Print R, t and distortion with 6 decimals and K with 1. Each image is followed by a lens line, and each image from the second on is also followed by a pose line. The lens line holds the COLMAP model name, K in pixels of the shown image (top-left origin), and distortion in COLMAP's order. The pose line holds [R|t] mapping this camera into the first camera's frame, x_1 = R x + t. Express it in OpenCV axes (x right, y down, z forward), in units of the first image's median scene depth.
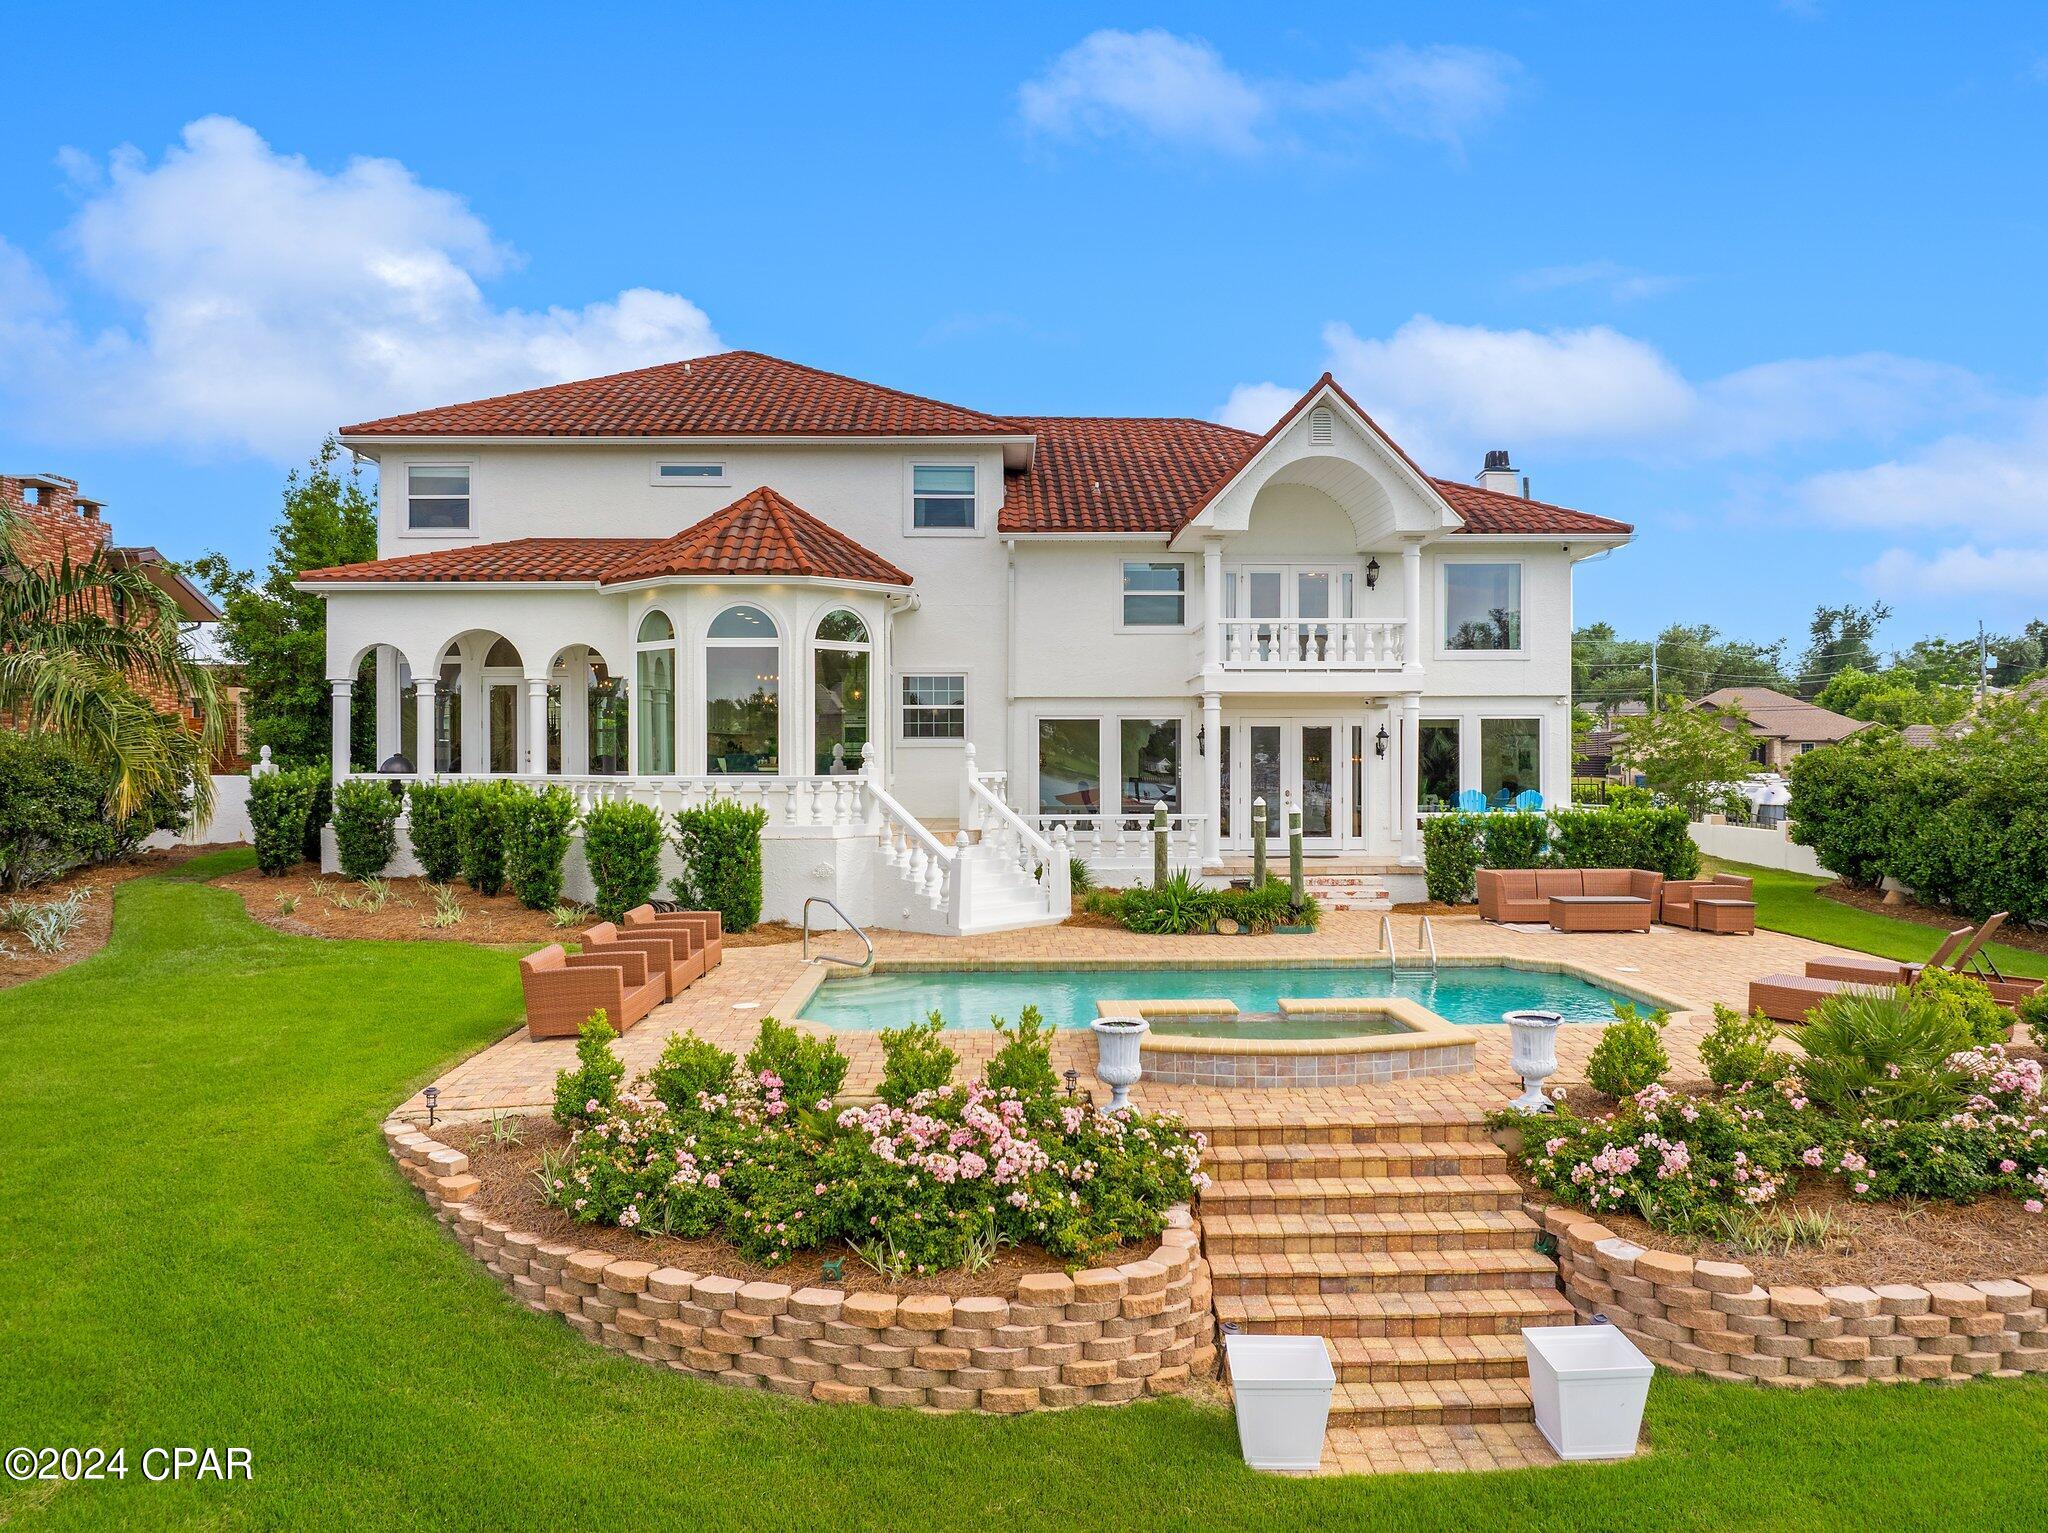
lens RADIAL K [[1427.3, 0, 1024.0], [0, 1427.3, 766.5], [0, 0, 1]] dist [-0.040319, 0.007036]
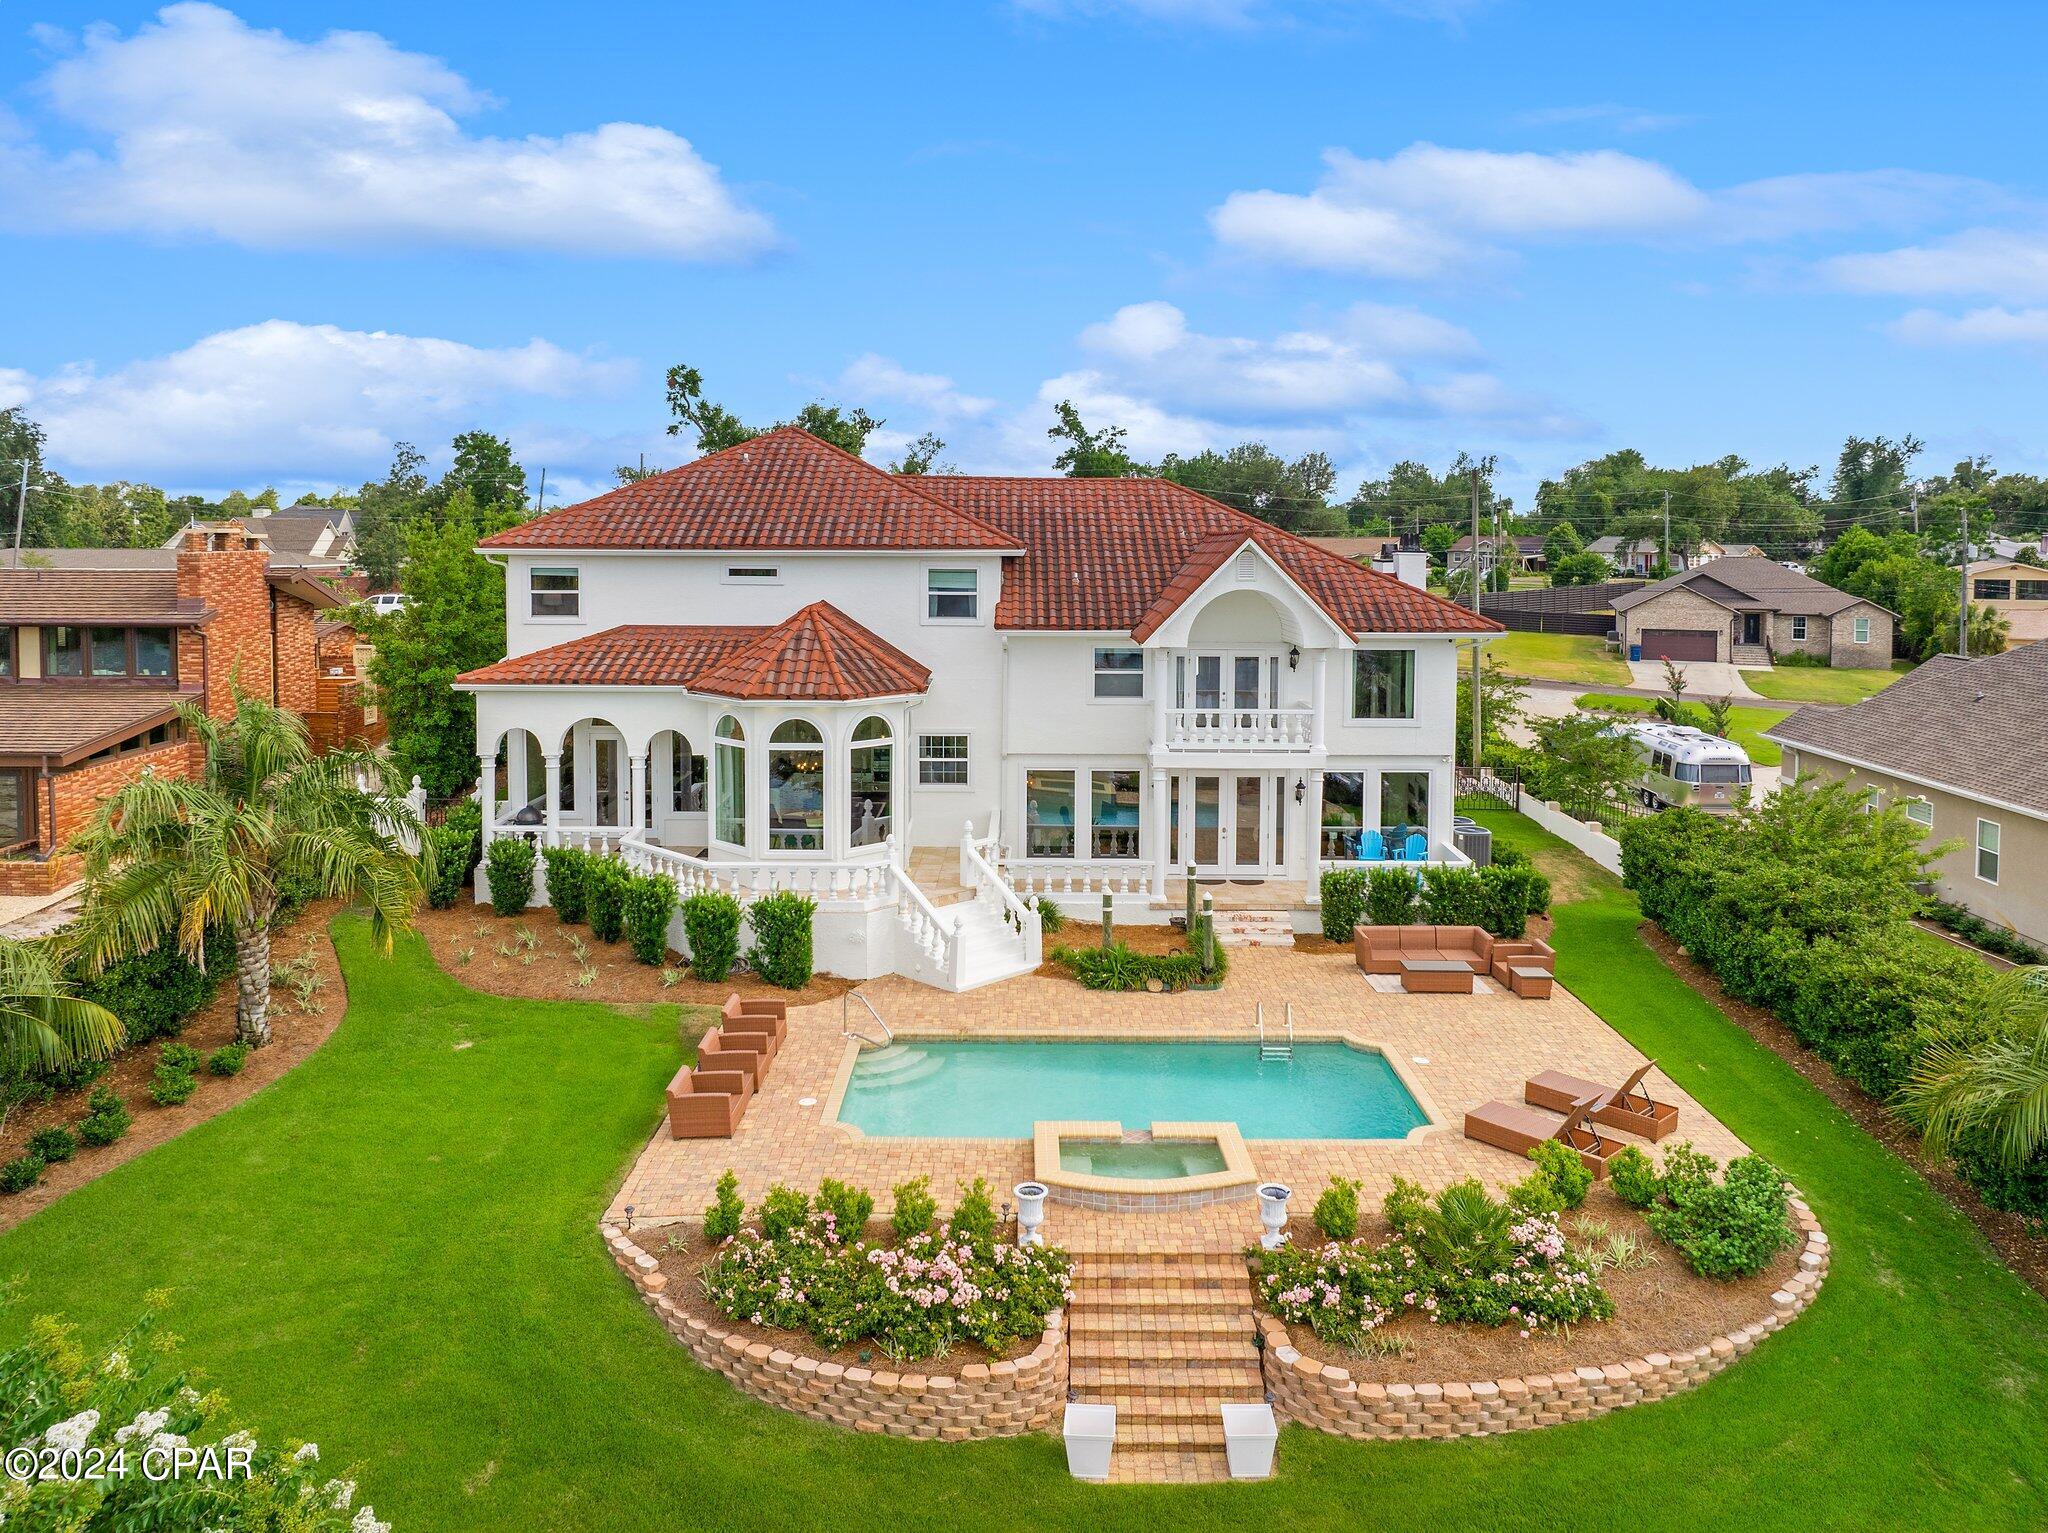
lens RADIAL K [[1437.2, 0, 999.9], [0, 1437.2, 610.3], [0, 0, 1]] dist [-0.028852, -0.006671]
pose [[0.999252, 0.006671, -0.038098, 0.043360], [-0.005357, 0.999390, 0.034502, -0.276777], [0.038305, -0.034272, 0.998678, -0.336629]]
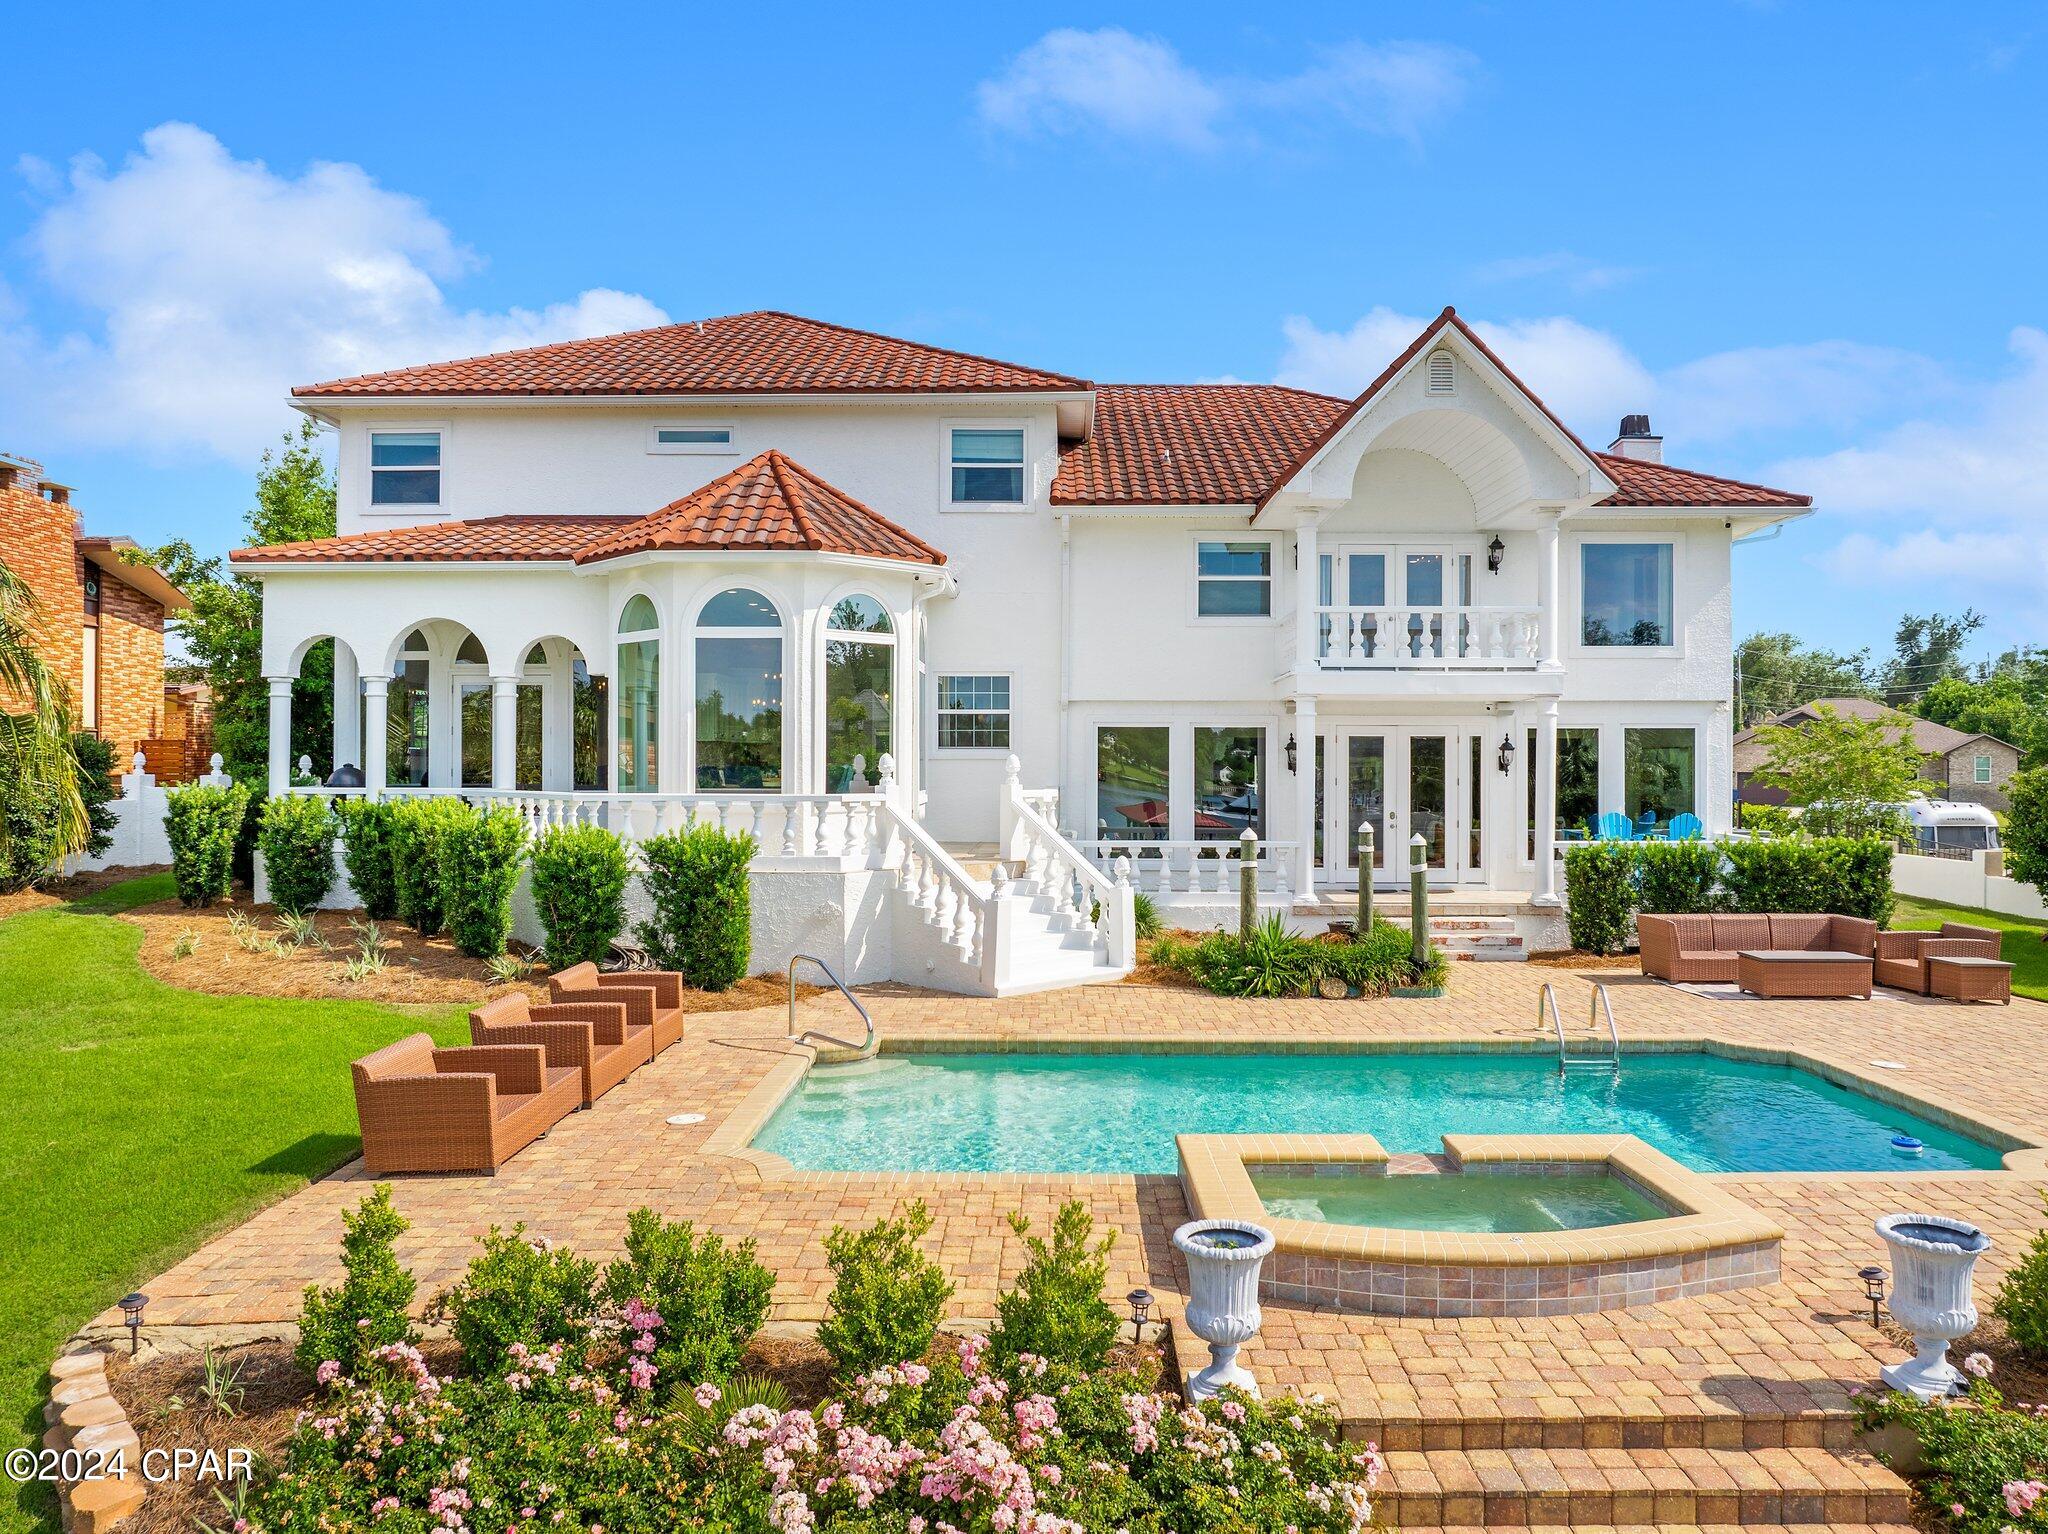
lens RADIAL K [[1421.3, 0, 1028.3], [0, 1421.3, 763.1], [0, 0, 1]] dist [-0.042645, 0.001476]
pose [[0.999176, 0.004576, -0.040318, 0.004196], [-0.004940, 0.999948, -0.008942, -0.004655], [0.040275, 0.009133, 0.999147, 0.195410]]
